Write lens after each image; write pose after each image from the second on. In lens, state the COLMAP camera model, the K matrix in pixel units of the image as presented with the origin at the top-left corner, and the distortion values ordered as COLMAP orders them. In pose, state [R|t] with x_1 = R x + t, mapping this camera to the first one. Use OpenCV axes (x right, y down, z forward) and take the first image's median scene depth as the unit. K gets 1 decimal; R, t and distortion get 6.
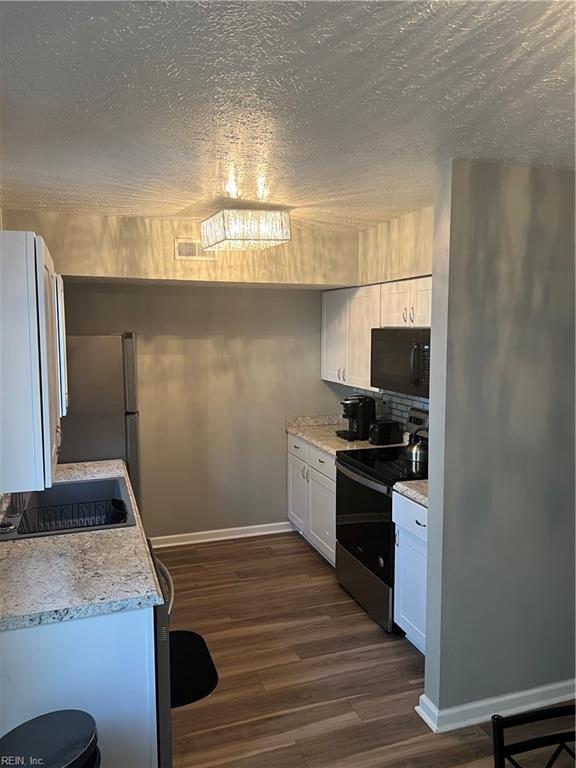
lens RADIAL K [[583.3, 0, 288.2], [0, 583.3, 381.6], [0, 0, 1]] dist [0.037301, -0.044007]
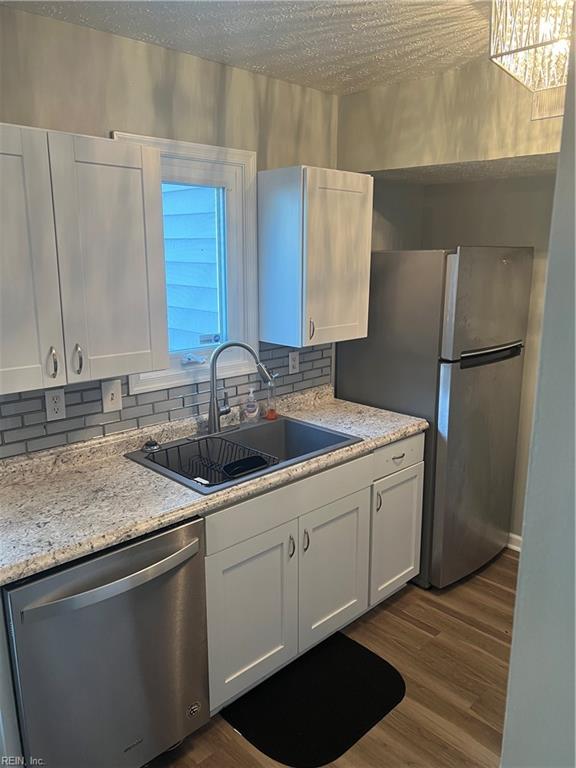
lens RADIAL K [[583.3, 0, 287.7], [0, 583.3, 389.7], [0, 0, 1]] dist [0.037301, -0.044007]
pose [[0.425372, 0.207994, -0.880794, 0.289244], [-0.092162, 0.978128, 0.186470, -0.028174], [0.900314, 0.001857, 0.435237, 0.516843]]
